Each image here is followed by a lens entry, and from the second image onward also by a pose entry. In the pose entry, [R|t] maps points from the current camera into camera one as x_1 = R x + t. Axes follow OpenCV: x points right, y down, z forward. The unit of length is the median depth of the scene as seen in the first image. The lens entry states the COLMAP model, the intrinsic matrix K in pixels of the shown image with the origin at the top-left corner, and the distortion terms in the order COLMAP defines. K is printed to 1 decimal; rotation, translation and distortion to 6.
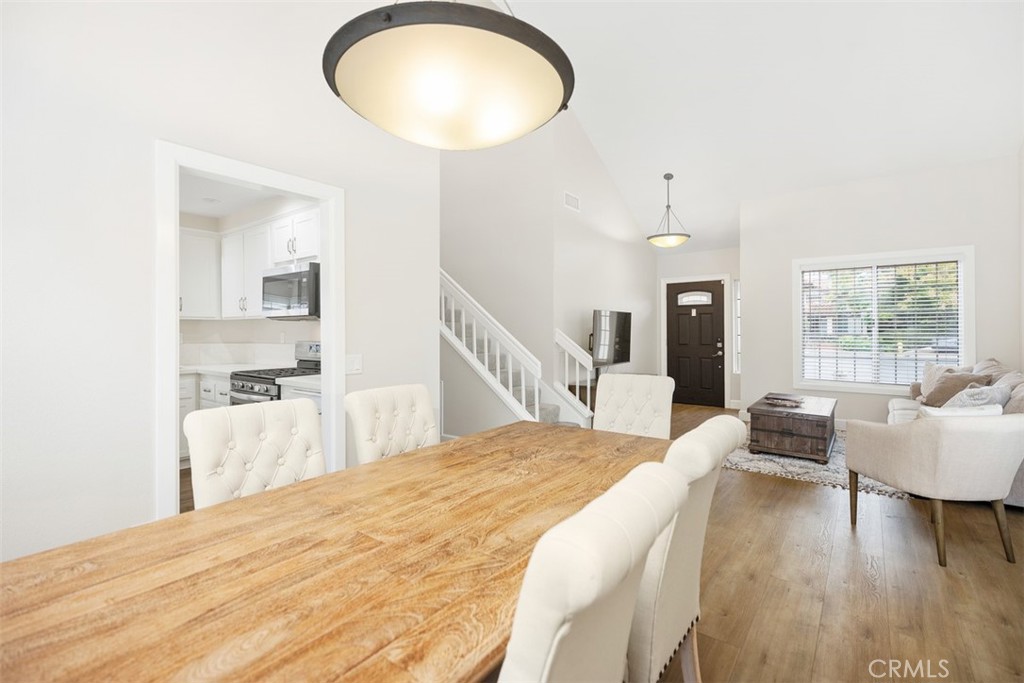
lens RADIAL K [[462.3, 0, 510.8], [0, 462.3, 333.4], [0, 0, 1]] dist [0.001545, -0.000908]
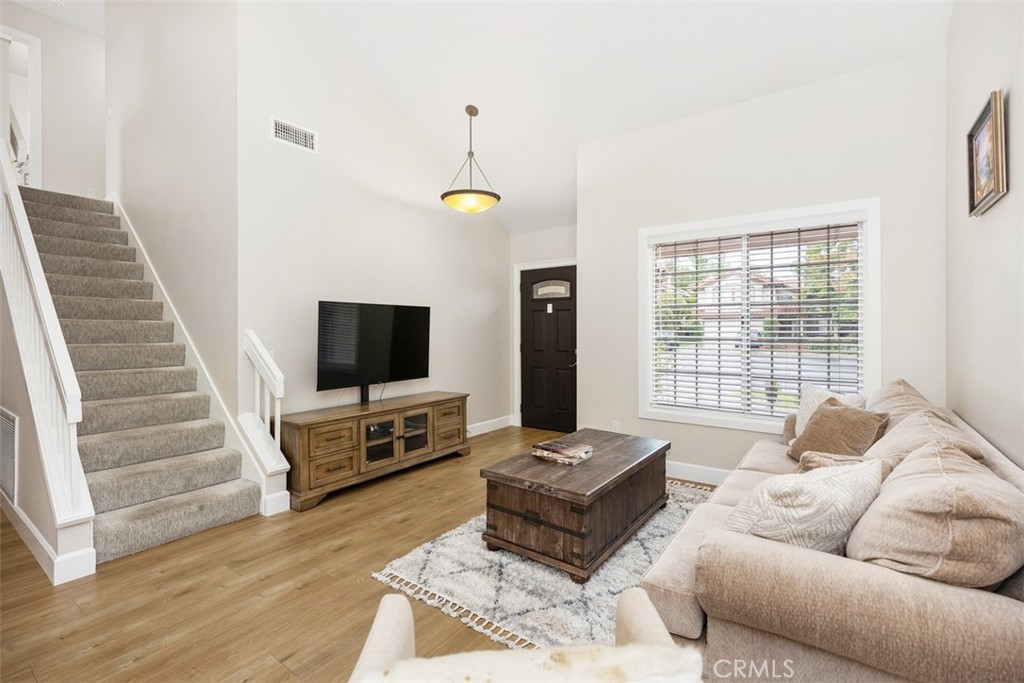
lens RADIAL K [[462.3, 0, 510.1], [0, 462.3, 337.6], [0, 0, 1]] dist [0.001545, -0.000908]
pose [[0.999621, -0.001206, 0.027520, 0.407959], [0.000945, 0.999954, 0.009497, -0.006002], [-0.027531, -0.009467, 0.999576, 0.326359]]
